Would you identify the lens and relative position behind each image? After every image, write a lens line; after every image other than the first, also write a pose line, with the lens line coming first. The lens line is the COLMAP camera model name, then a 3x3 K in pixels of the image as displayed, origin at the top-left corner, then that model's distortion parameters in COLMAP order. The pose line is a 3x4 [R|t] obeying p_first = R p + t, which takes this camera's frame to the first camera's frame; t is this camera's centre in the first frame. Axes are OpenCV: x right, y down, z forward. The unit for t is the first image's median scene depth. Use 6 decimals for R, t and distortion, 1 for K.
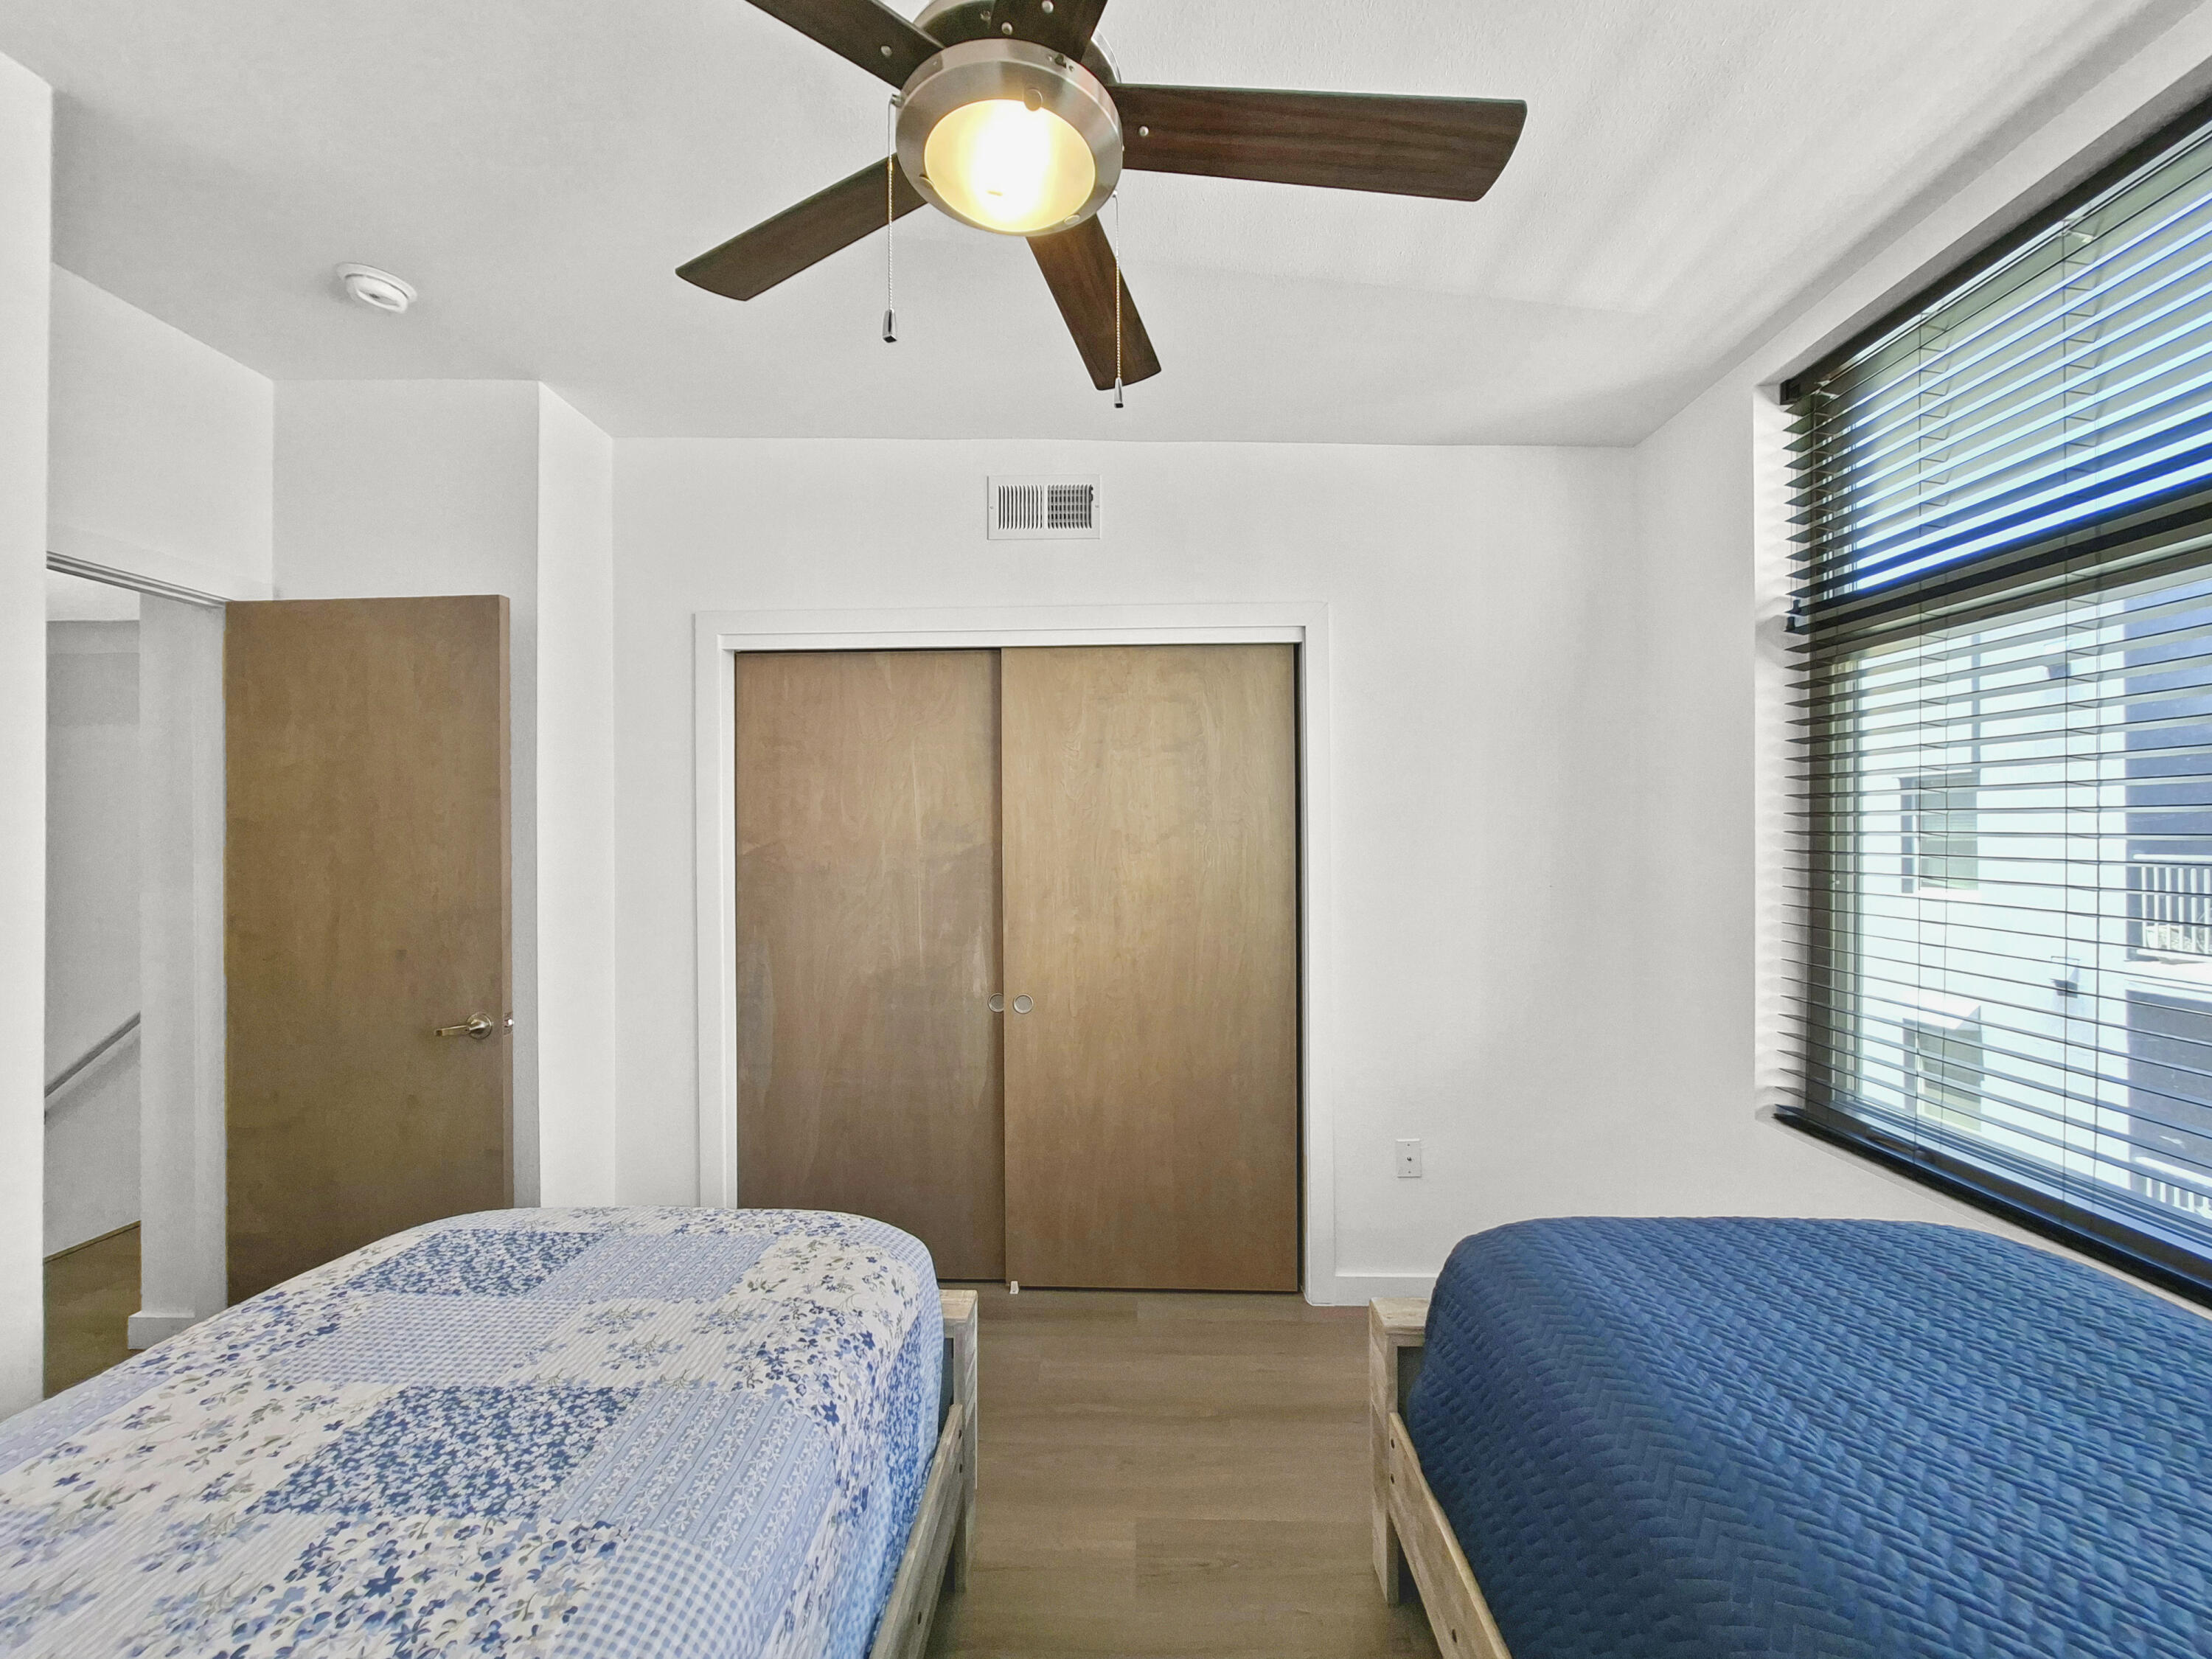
lens RADIAL K [[894.5, 0, 1106.0], [0, 894.5, 829.5], [0, 0, 1]] dist [0.002048, -0.000115]
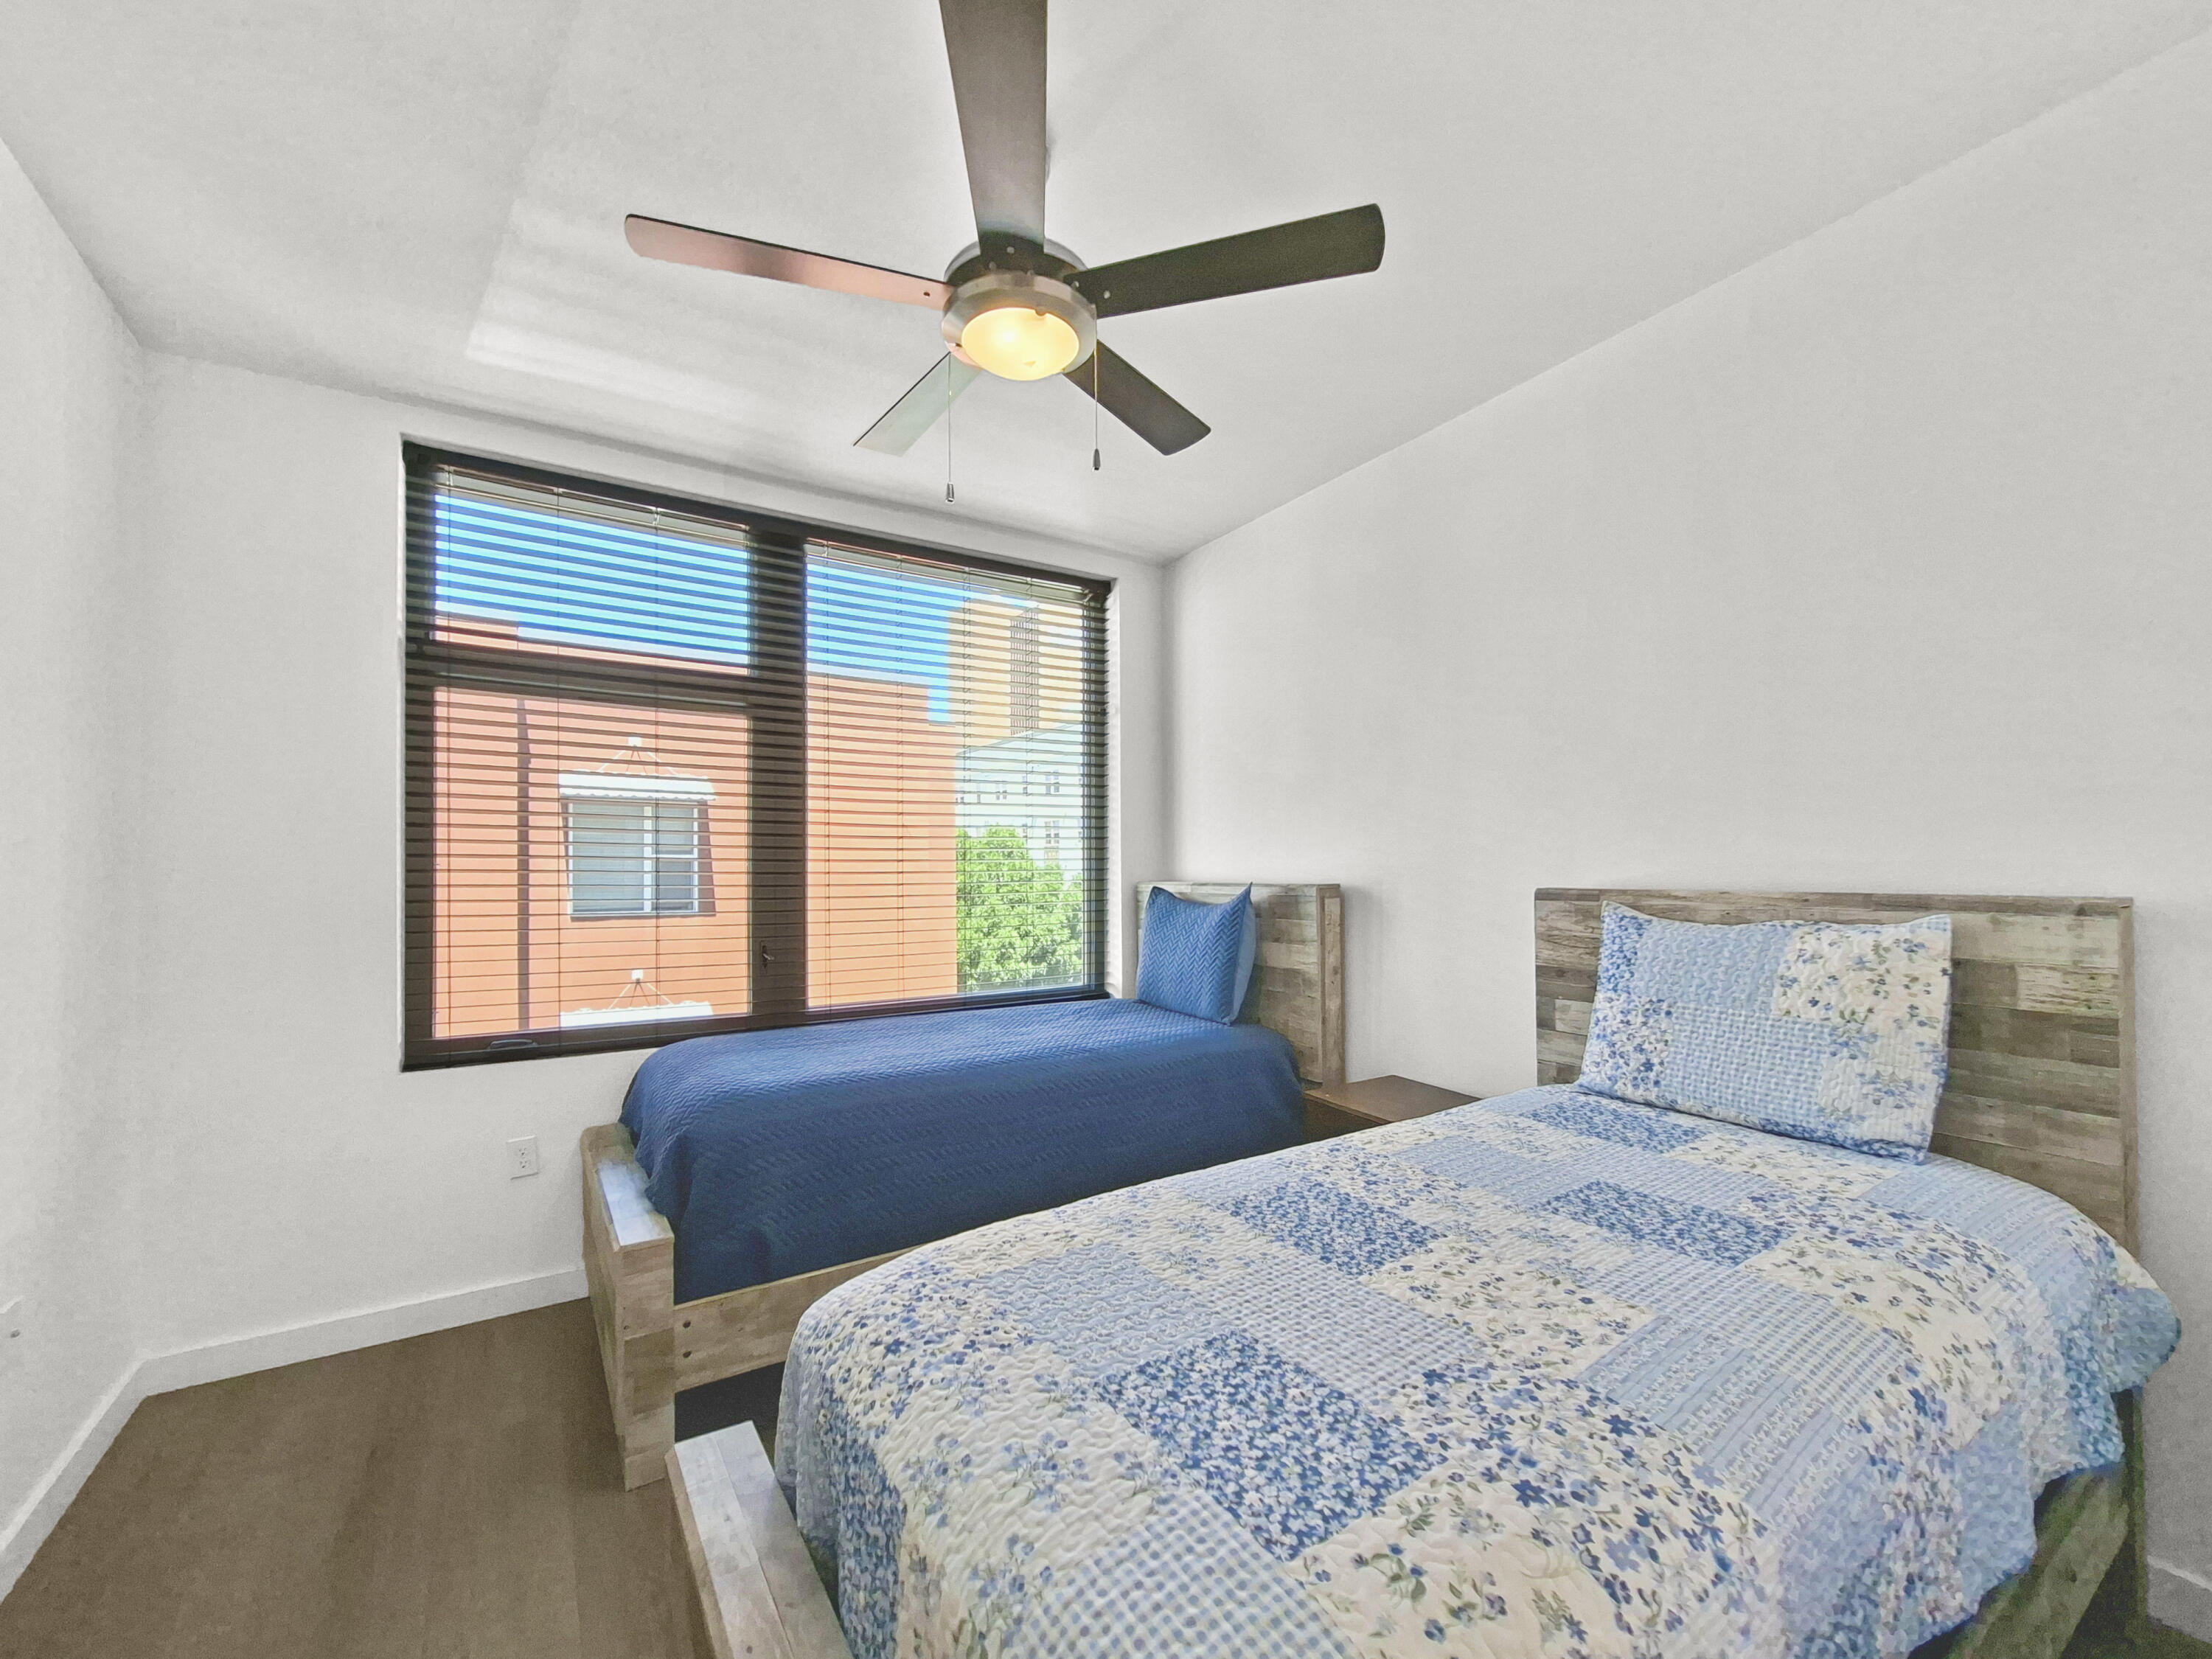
lens RADIAL K [[894.5, 0, 1106.0], [0, 894.5, 829.5], [0, 0, 1]] dist [0.002048, -0.000115]
pose [[-0.576618, 0.036908, 0.816180, -1.437573], [-0.000301, 0.998969, -0.045386, 0.117051], [-0.817014, -0.026416, -0.576013, 1.796513]]
